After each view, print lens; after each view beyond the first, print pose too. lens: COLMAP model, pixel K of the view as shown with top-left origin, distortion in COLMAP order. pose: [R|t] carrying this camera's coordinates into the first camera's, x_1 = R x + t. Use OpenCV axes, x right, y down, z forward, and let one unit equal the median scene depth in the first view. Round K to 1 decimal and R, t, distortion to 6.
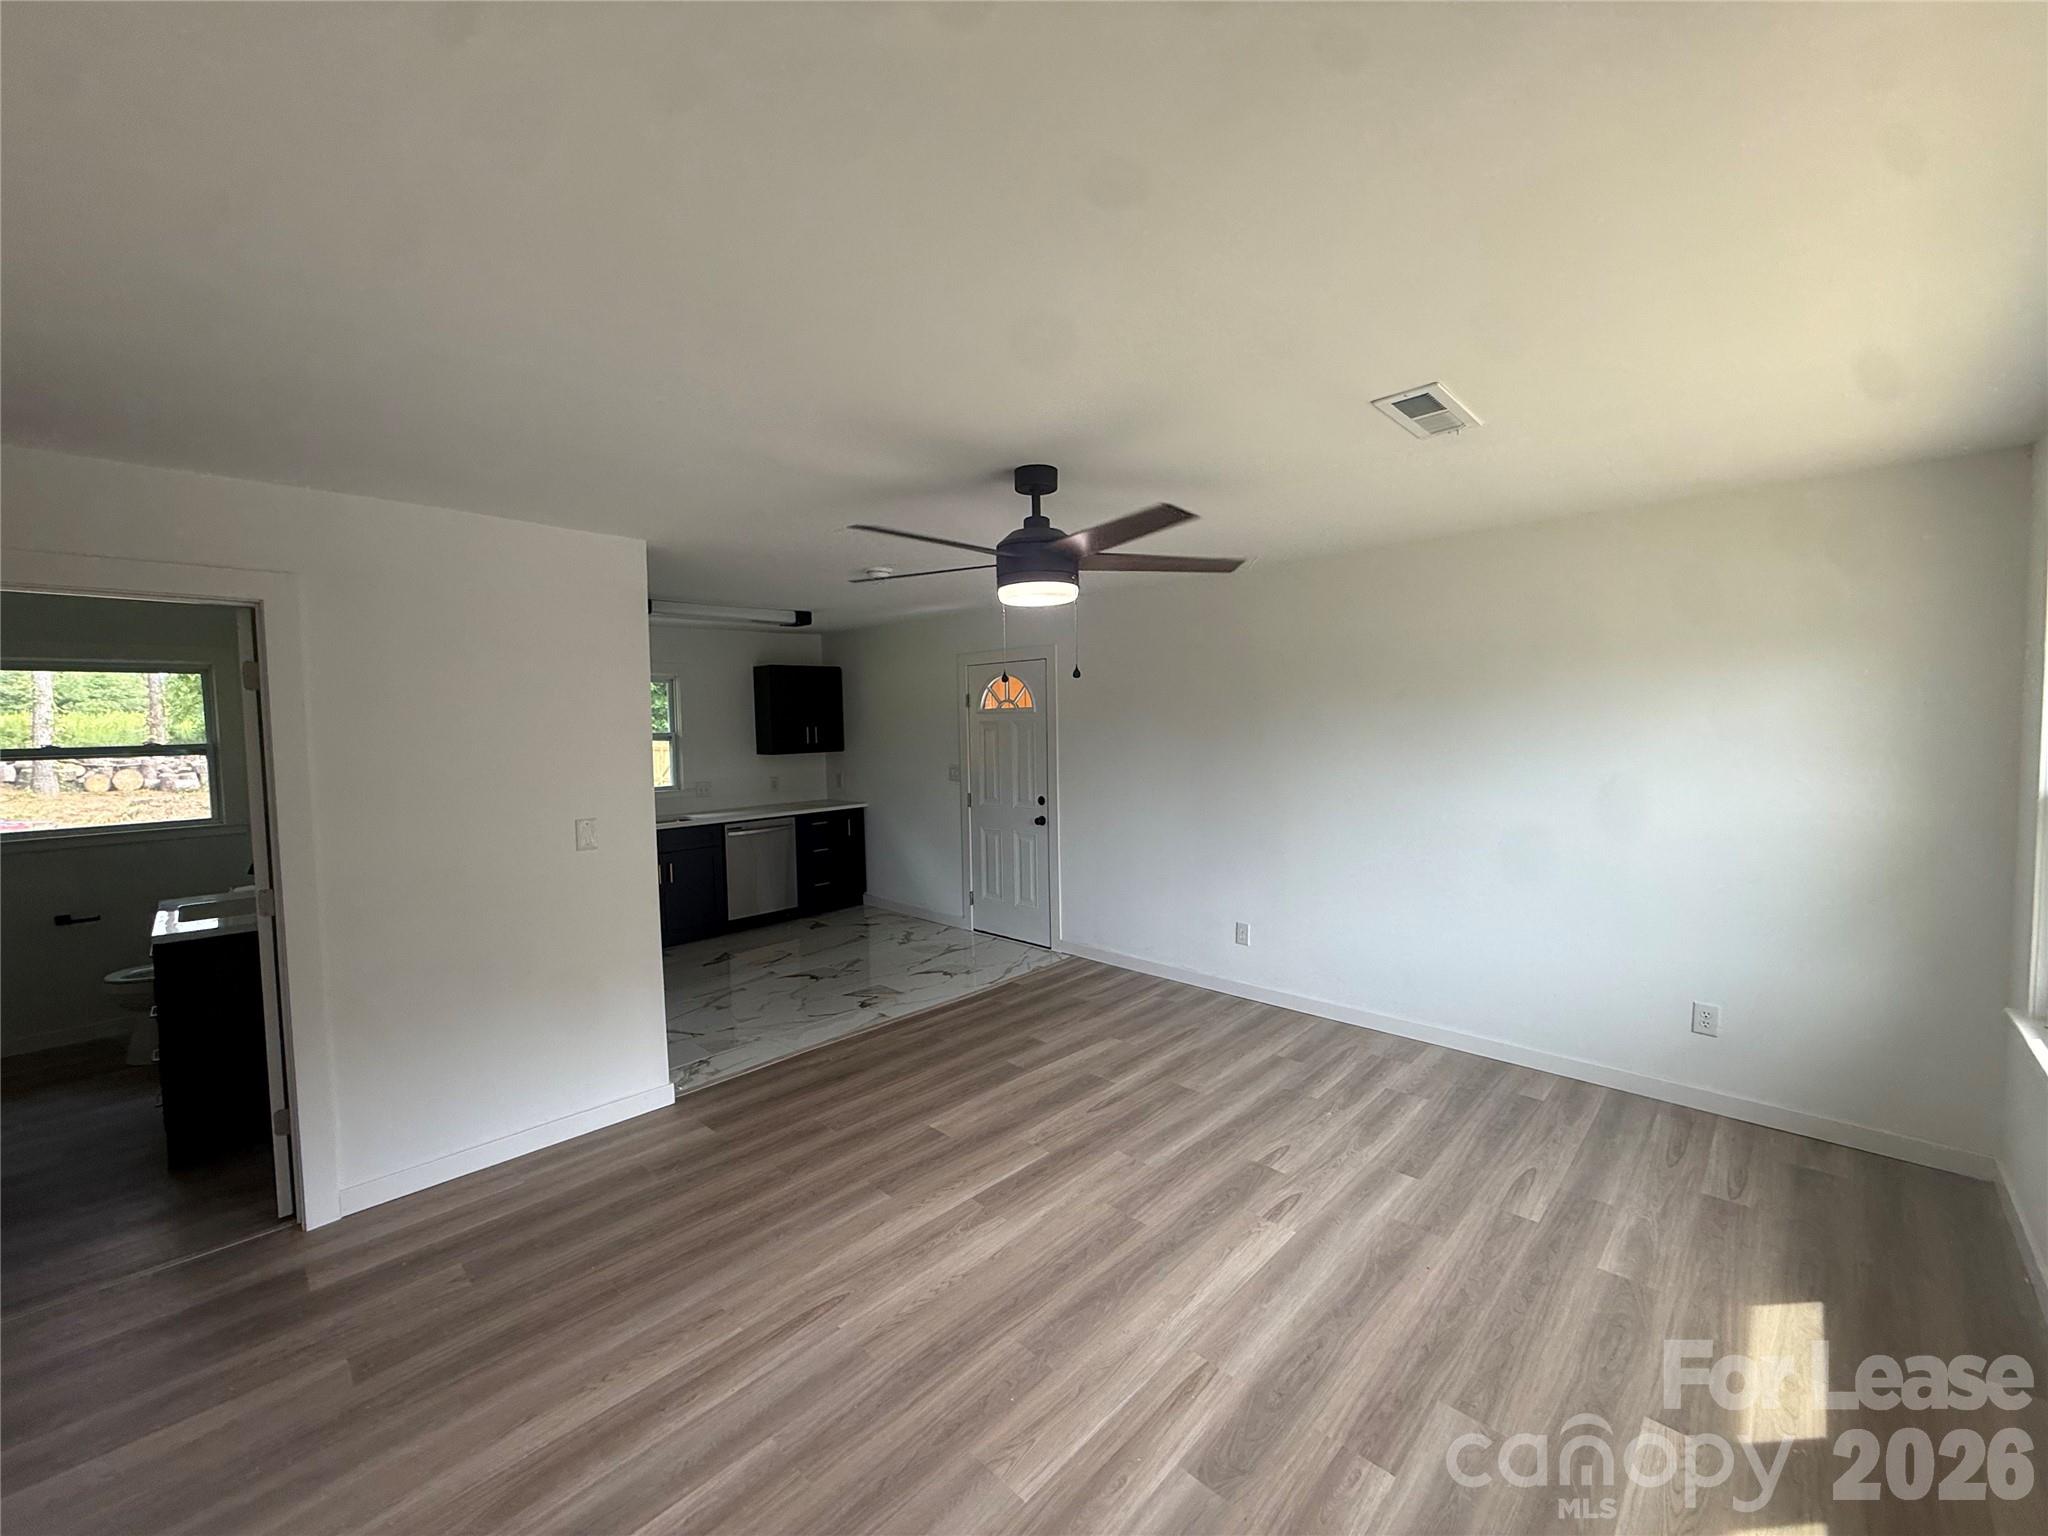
lens RADIAL K [[822.6, 0, 1020.2], [0, 822.6, 761.8], [0, 0, 1]] dist [0.007097, -0.000352]
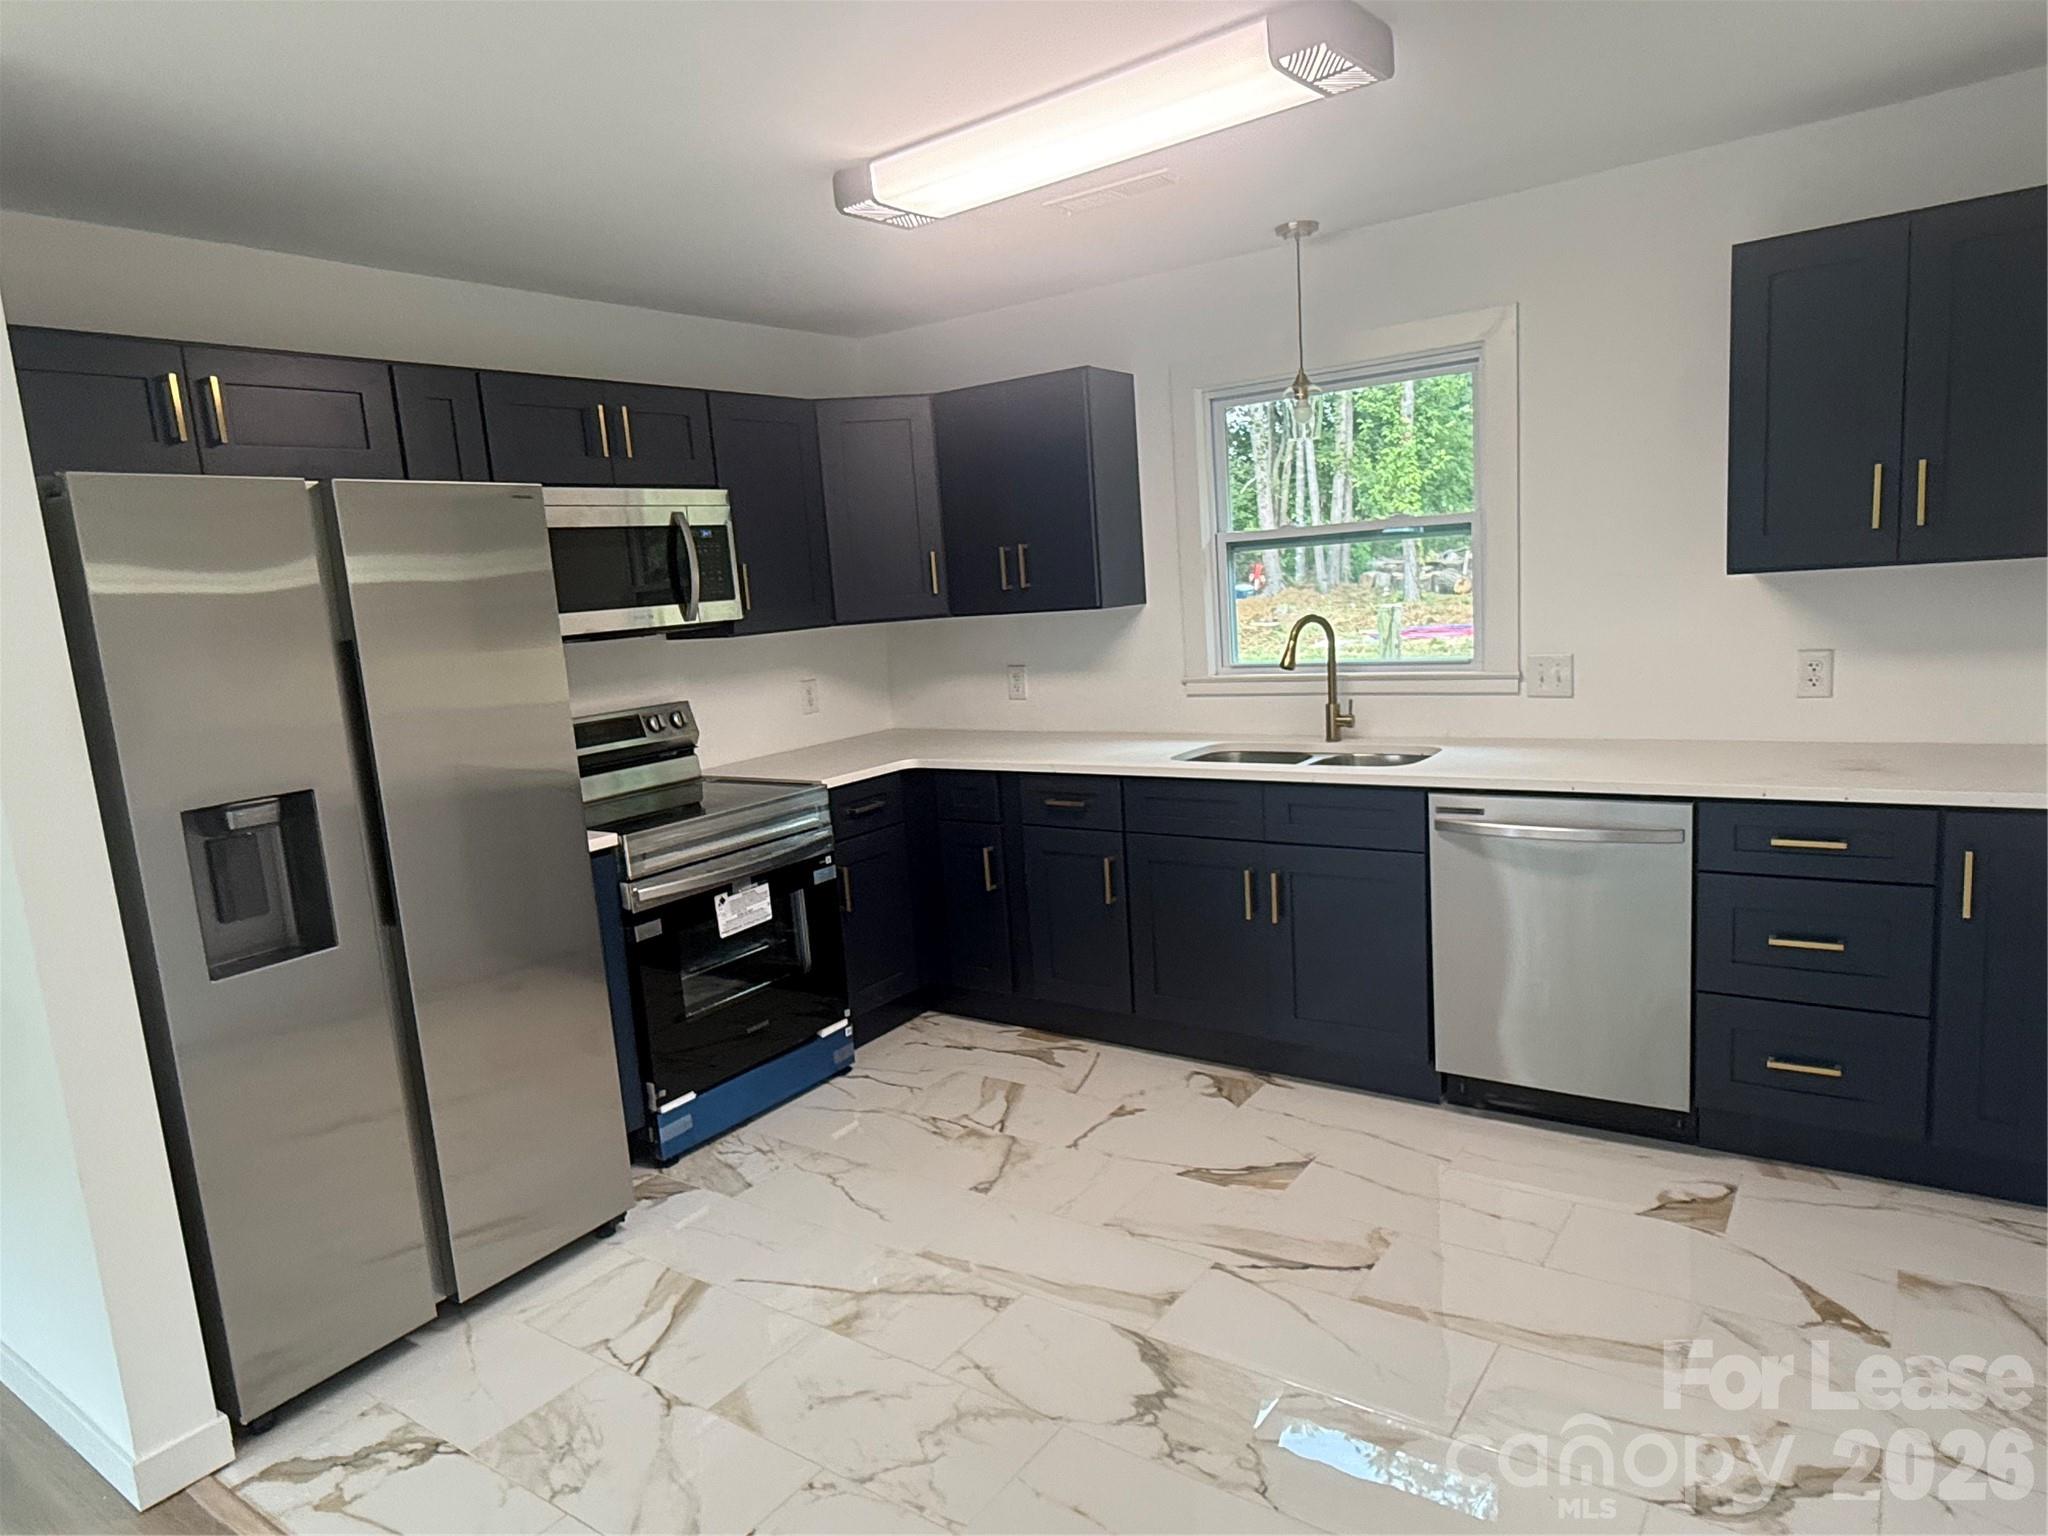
lens RADIAL K [[1254.8, 0, 1033.5], [0, 1254.8, 777.8], [0, 0, 1]] dist [-0.000650, -0.000591]
pose [[0.162588, 0.167267, -0.972413, 0.191516], [0.022015, 0.984666, 0.173056, -0.035550], [0.986448, -0.049544, 0.156412, 1.393649]]
